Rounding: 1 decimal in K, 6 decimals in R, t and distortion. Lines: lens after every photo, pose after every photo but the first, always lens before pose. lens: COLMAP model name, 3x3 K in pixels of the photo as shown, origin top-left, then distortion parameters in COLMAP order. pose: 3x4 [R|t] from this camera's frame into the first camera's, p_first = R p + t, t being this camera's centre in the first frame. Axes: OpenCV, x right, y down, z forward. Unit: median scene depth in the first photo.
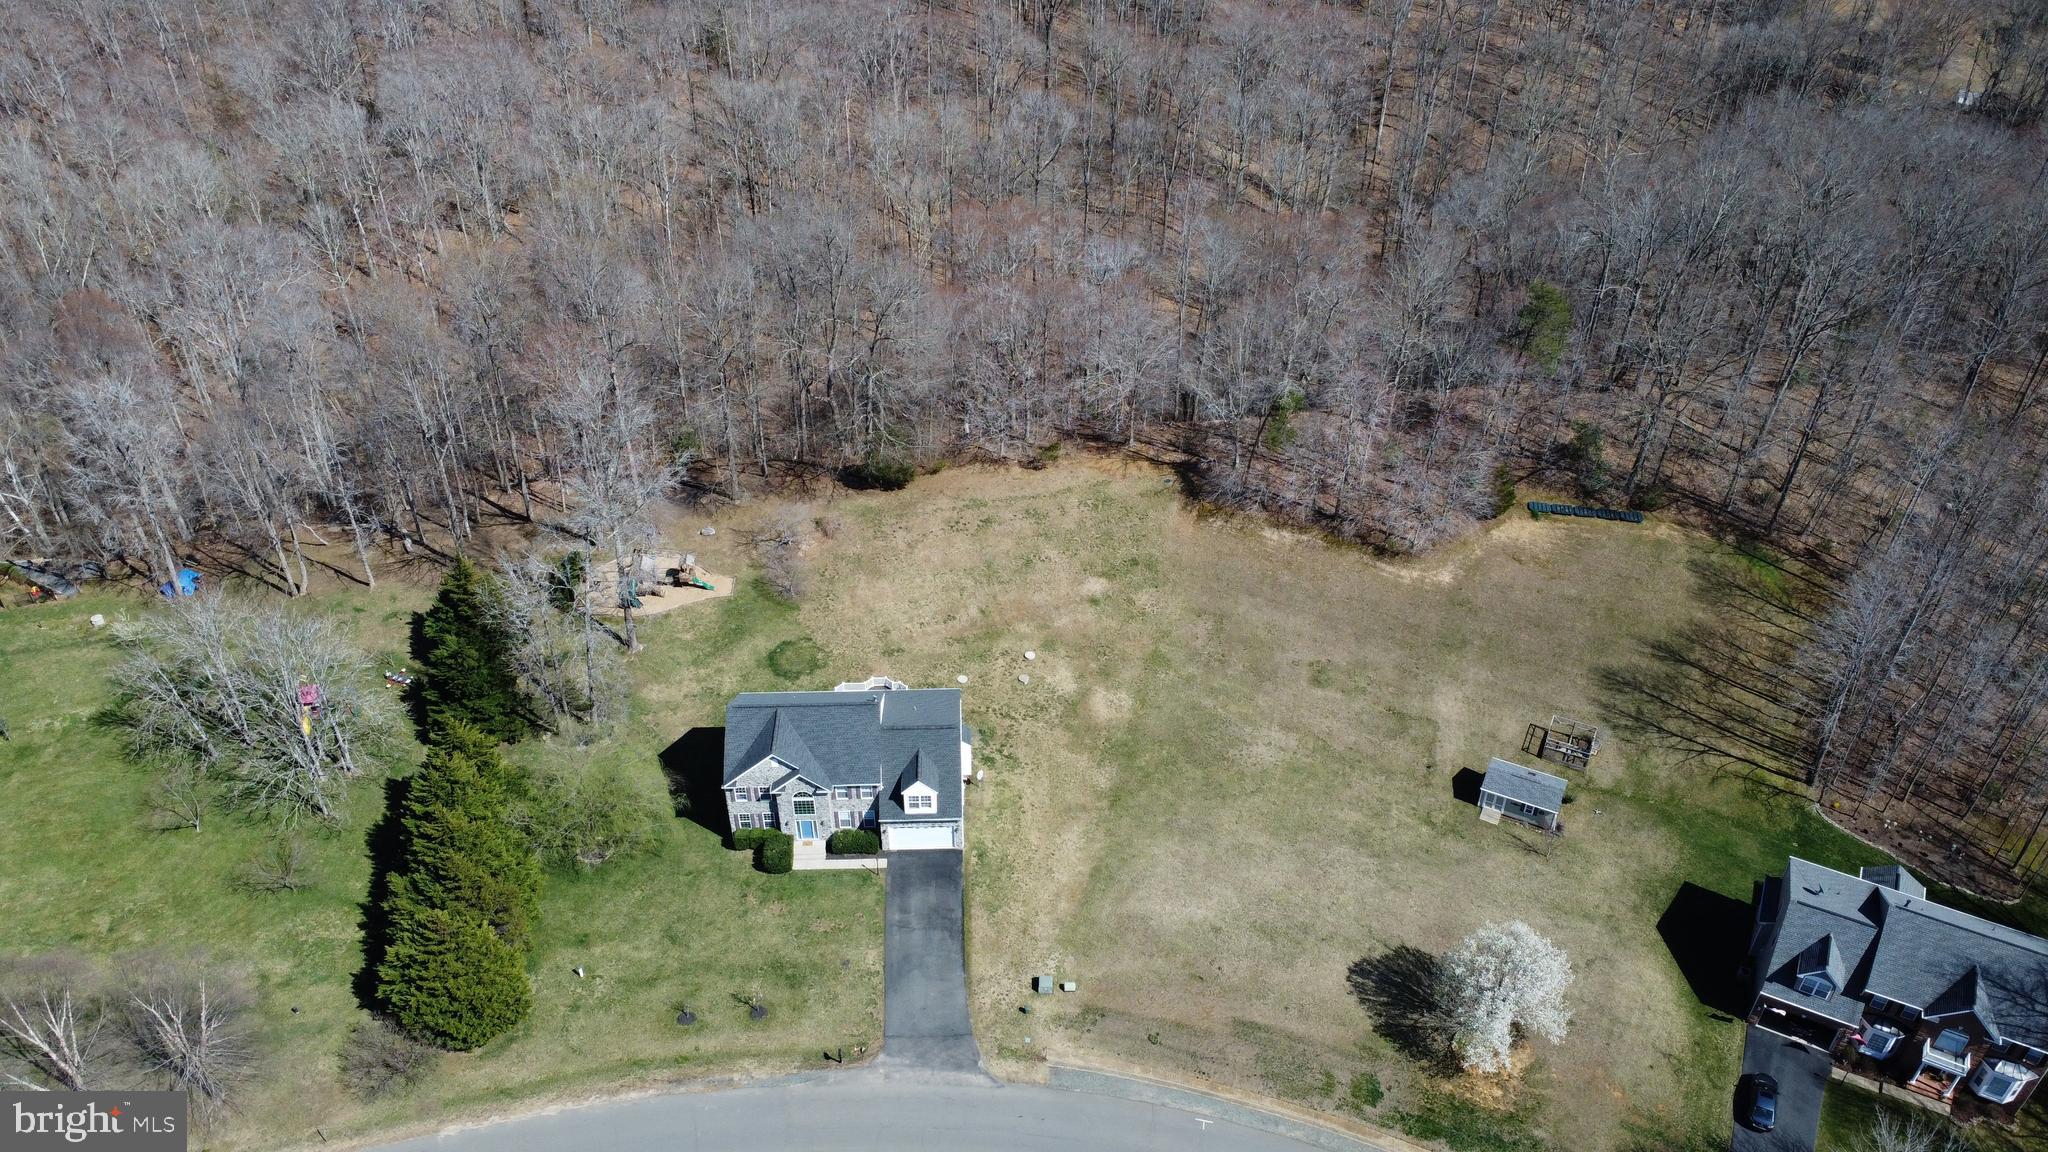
lens RADIAL K [[1555.6, 0, 1024.0], [0, 1555.6, 576.0], [0, 0, 1]] dist [0.002387, -0.004273]
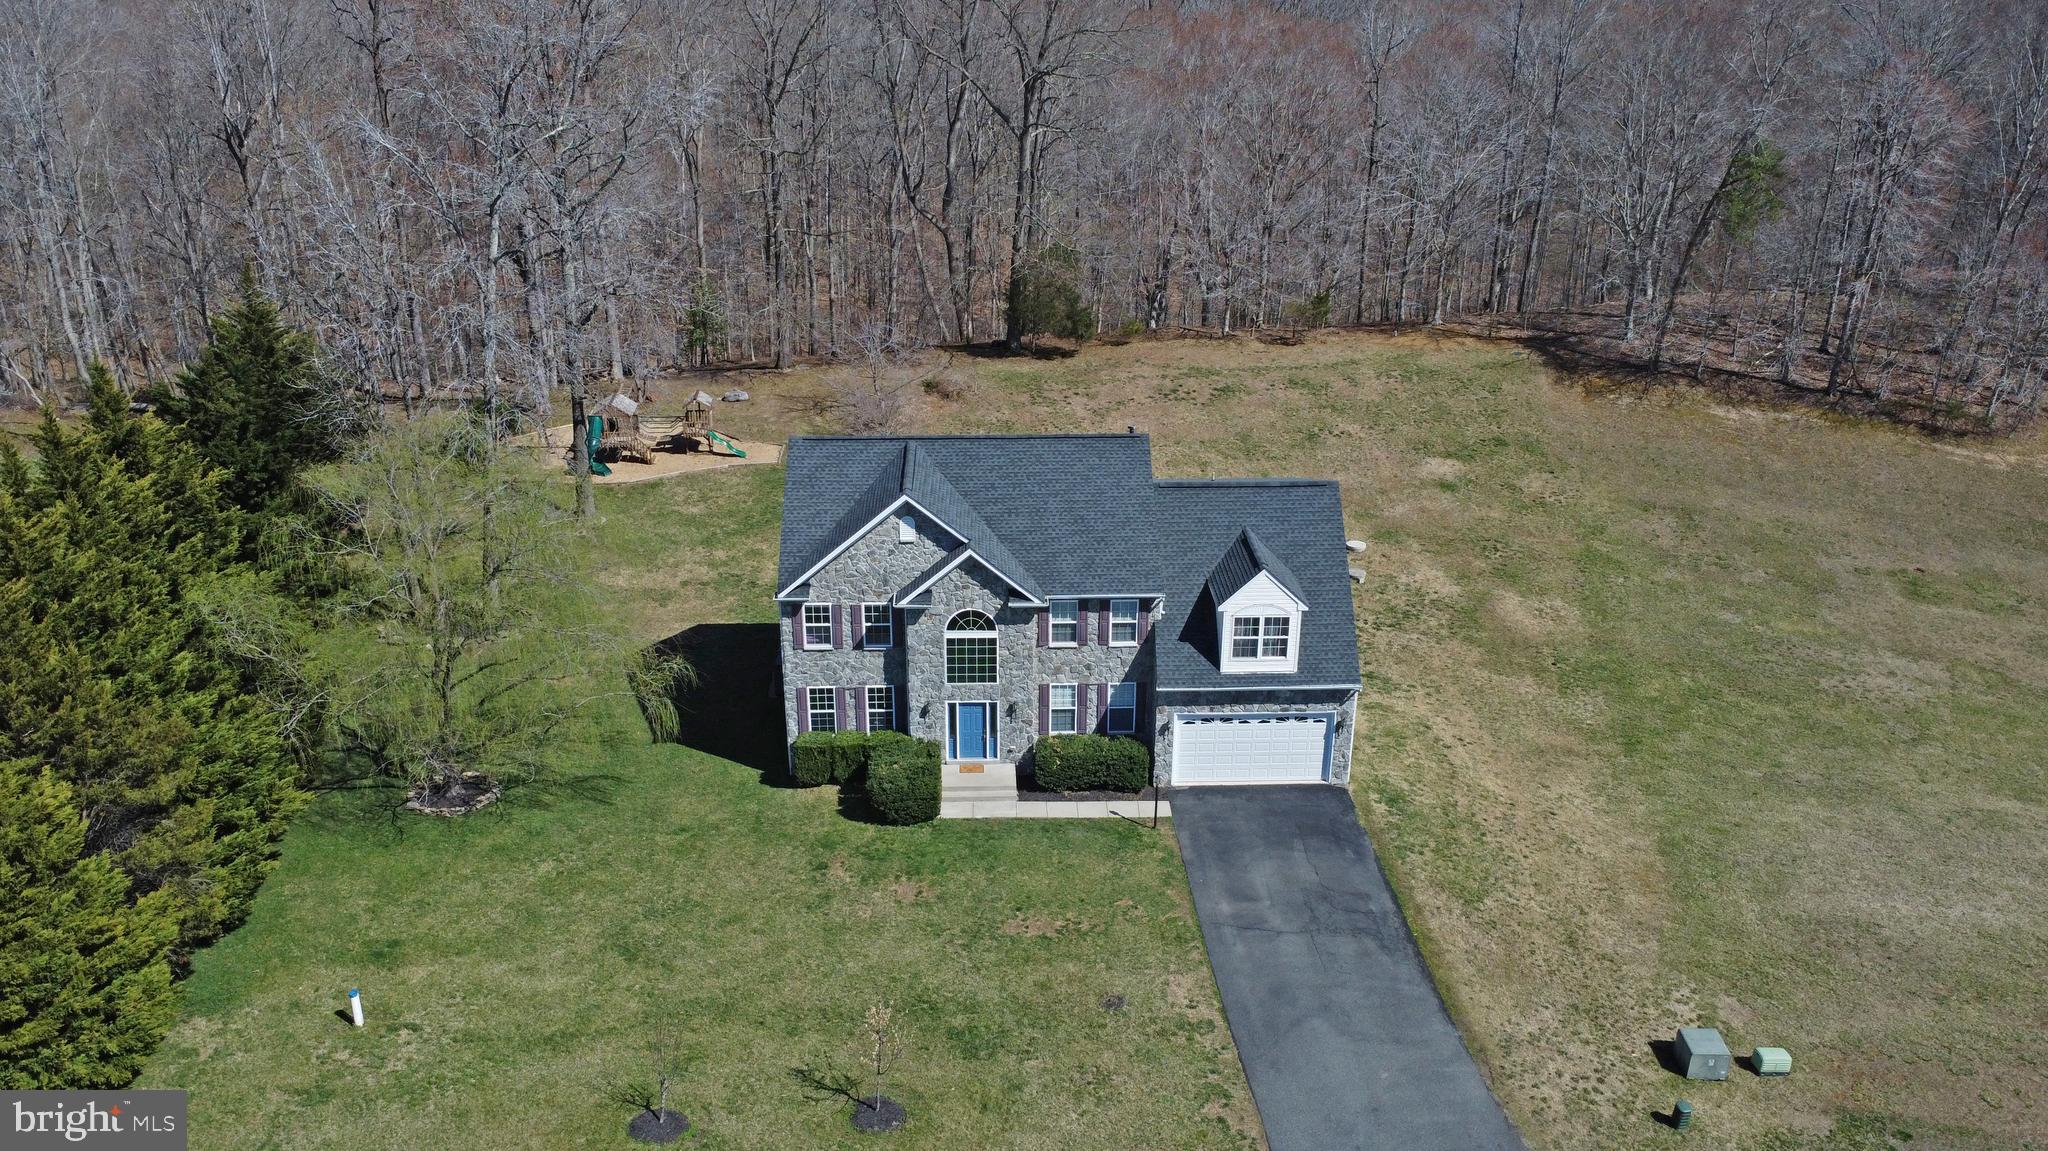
lens RADIAL K [[1587.3, 0, 1024.0], [0, 1587.3, 575.5], [0, 0, 1]] dist [0.002335, -0.001198]
pose [[0.999996, 0.000967, 0.002645, -0.127268], [-0.000253, 0.966239, -0.257646, 0.232065], [-0.002805, 0.257645, 0.966236, 0.585006]]
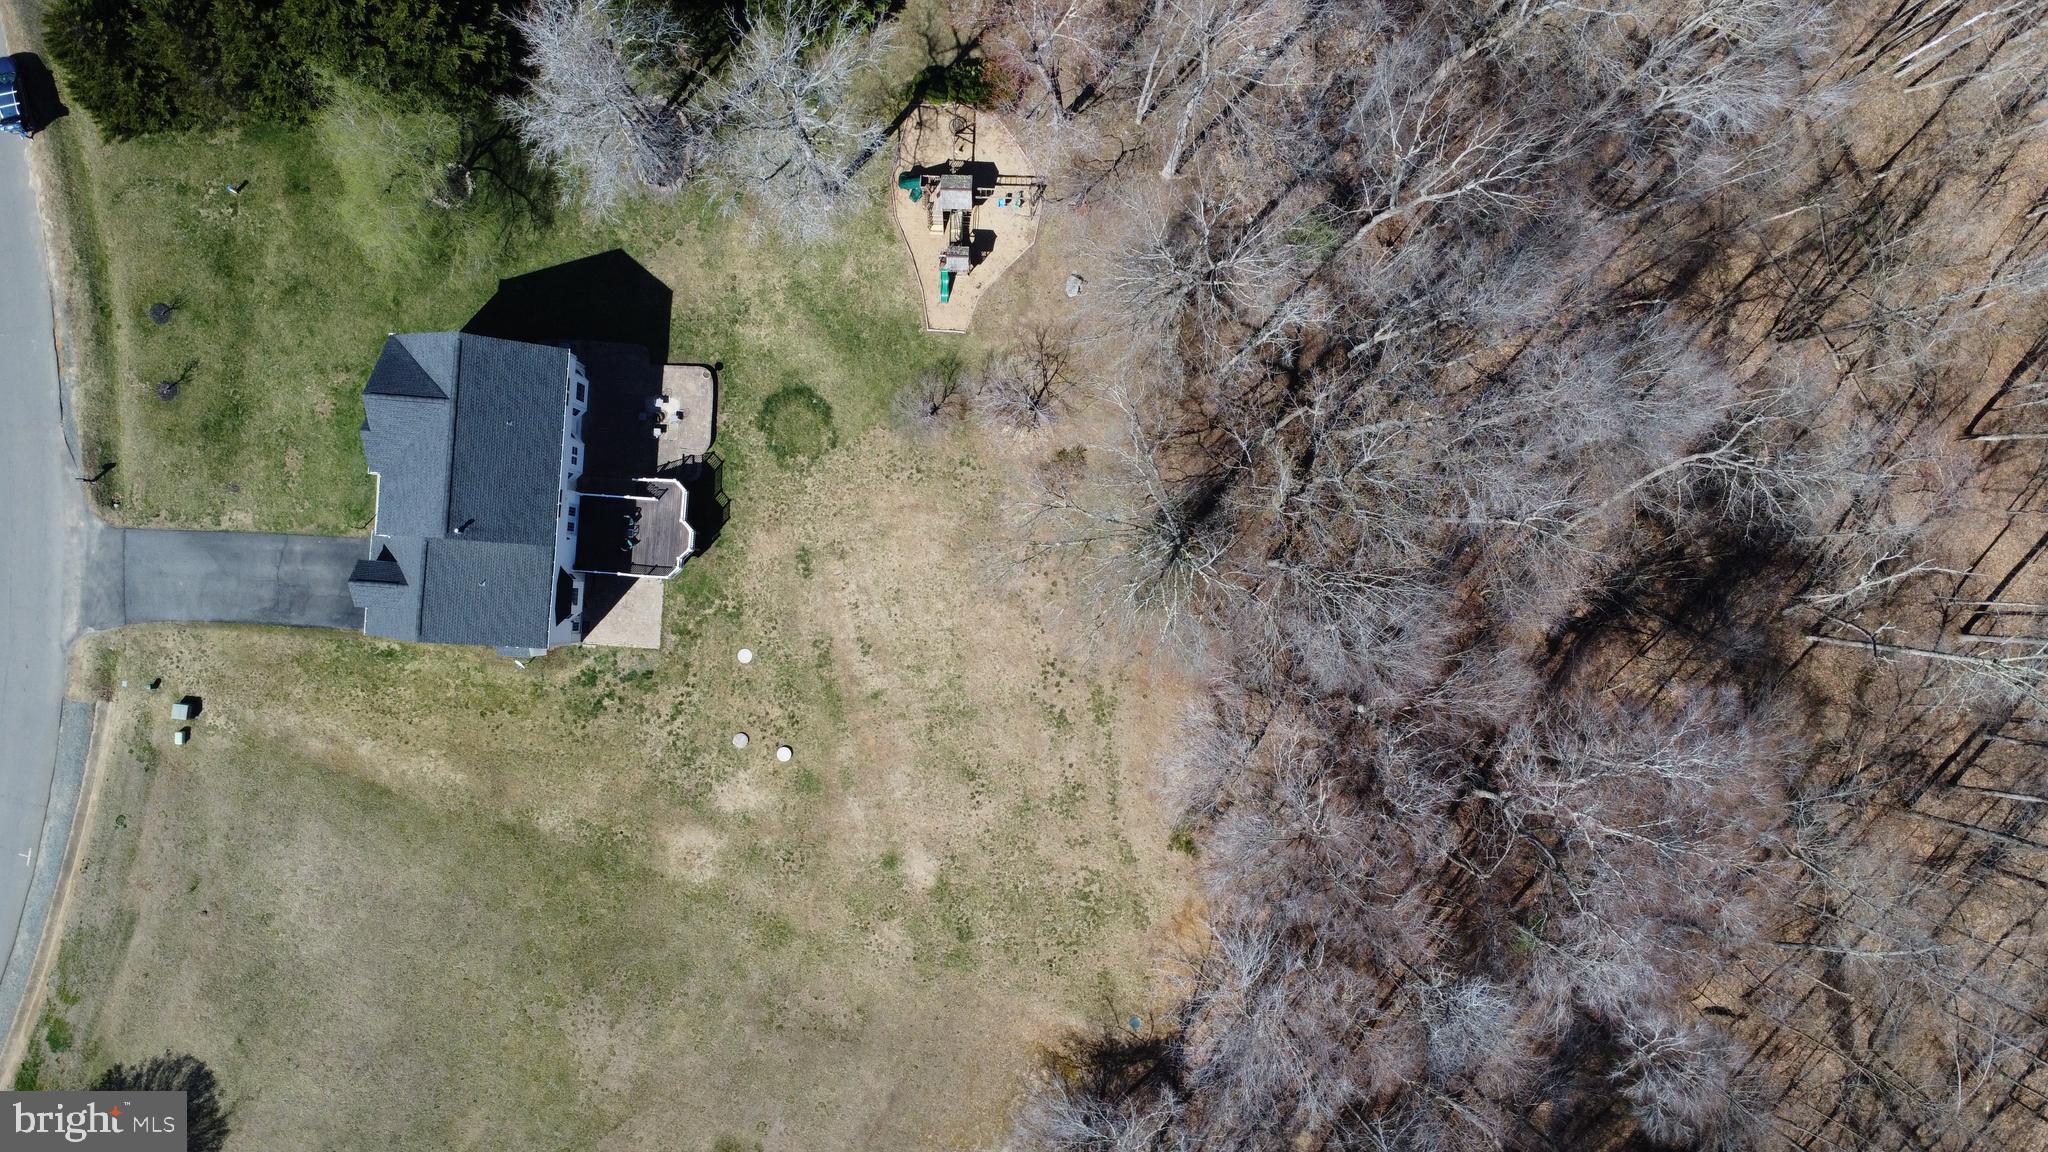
lens RADIAL K [[1542.3, 0, 1024.0], [0, 1542.3, 576.0], [0, 0, 1]] dist [0.003048, -0.002452]
pose [[-0.102933, 0.994598, -0.013377, -0.092958], [-0.611838, -0.052706, 0.789225, -0.668096], [0.784257, 0.089422, 0.613959, 0.766096]]
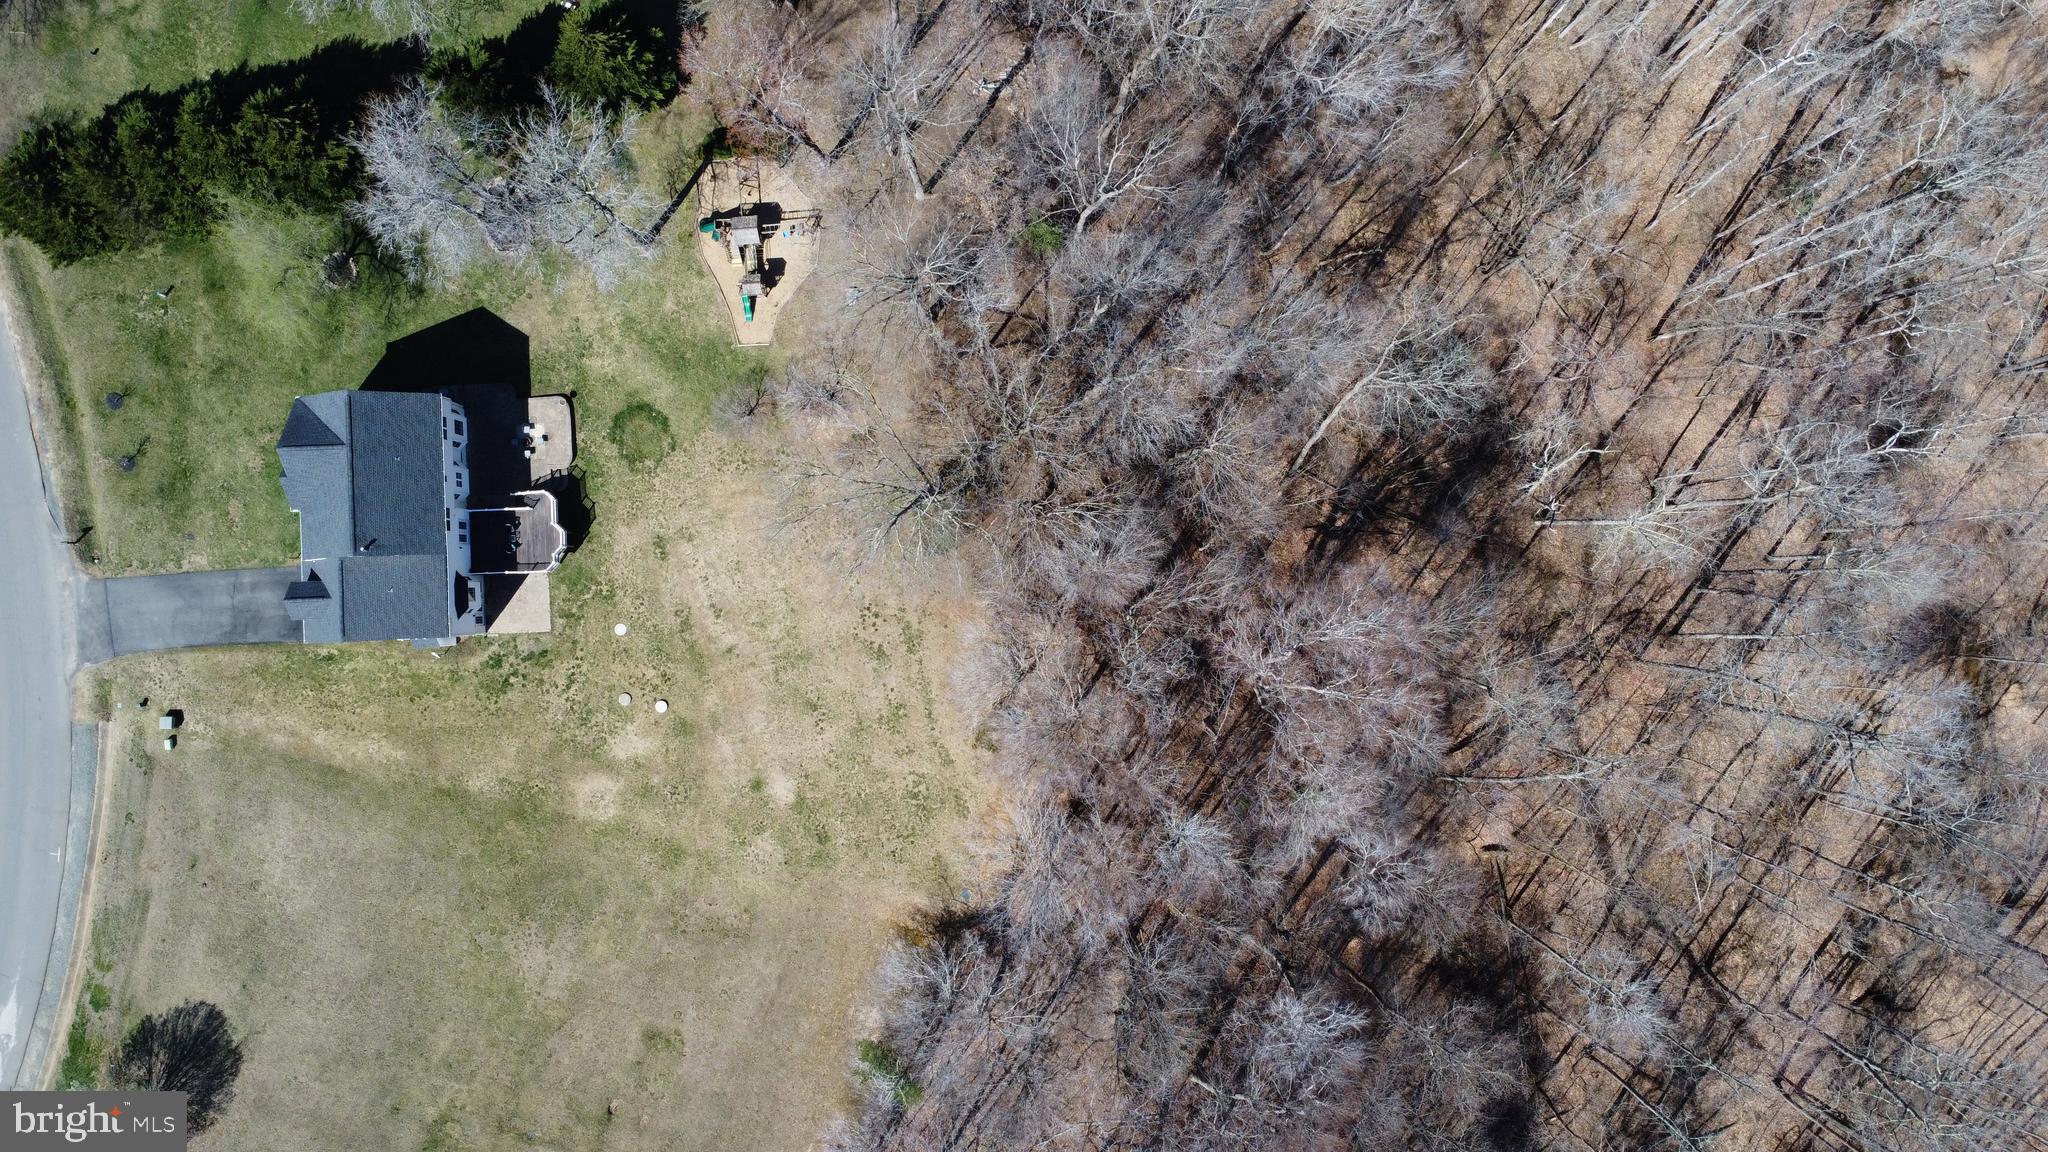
lens RADIAL K [[1542.3, 0, 1024.0], [0, 1542.3, 576.0], [0, 0, 1]] dist [0.003048, -0.002452]
pose [[0.003770, 0.999966, -0.007274, -0.072427], [-0.597421, 0.008086, 0.801887, -0.887228], [0.801919, 0.001322, 0.597431, 0.771877]]
